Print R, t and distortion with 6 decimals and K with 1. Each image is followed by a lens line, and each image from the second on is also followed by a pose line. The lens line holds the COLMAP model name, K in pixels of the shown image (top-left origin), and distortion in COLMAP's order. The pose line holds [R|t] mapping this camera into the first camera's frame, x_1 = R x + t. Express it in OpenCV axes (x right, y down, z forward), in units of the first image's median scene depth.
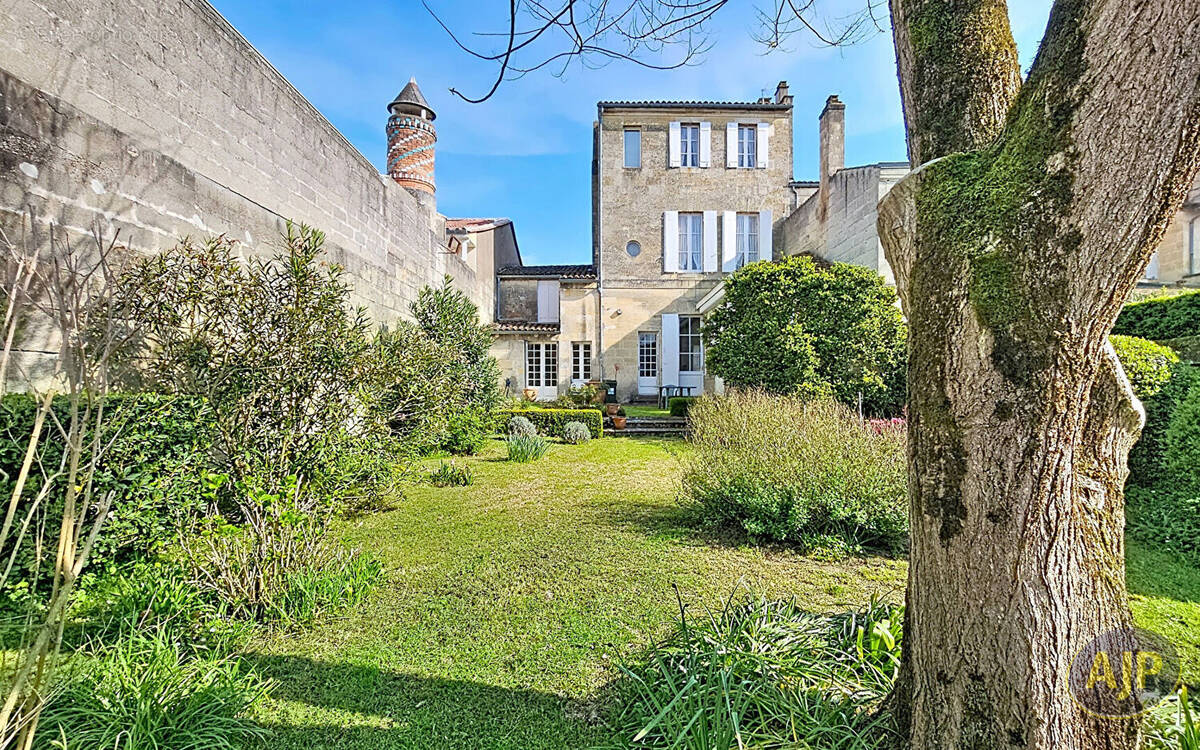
lens RADIAL K [[483.6, 0, 600.0], [0, 483.6, 375.0], [0, 0, 1]] dist [0.000325, 0.000008]
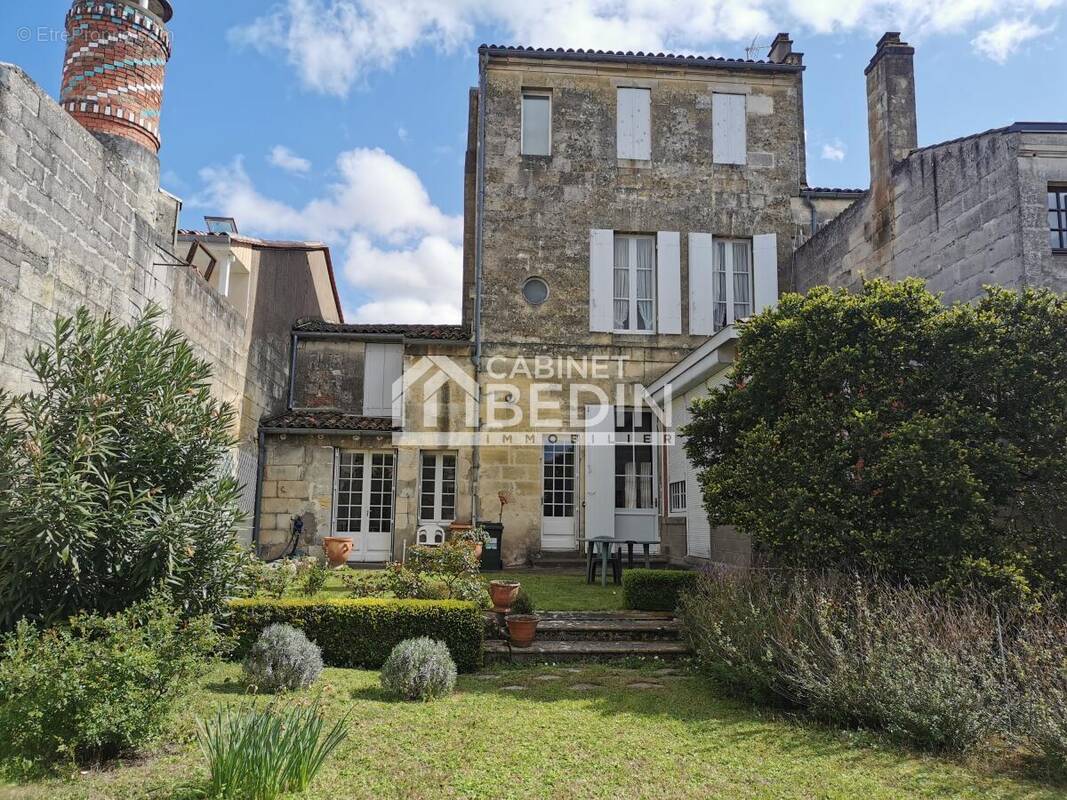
lens RADIAL K [[783.0, 0, 533.5], [0, 783.0, 400.0], [0, 0, 1]] dist [0.018563, -0.001572]
pose [[0.996429, 0.026146, 0.080279, -0.004770], [-0.014919, 0.990406, -0.137382, -0.005442], [-0.083101, 0.135693, 0.987260, 0.105931]]
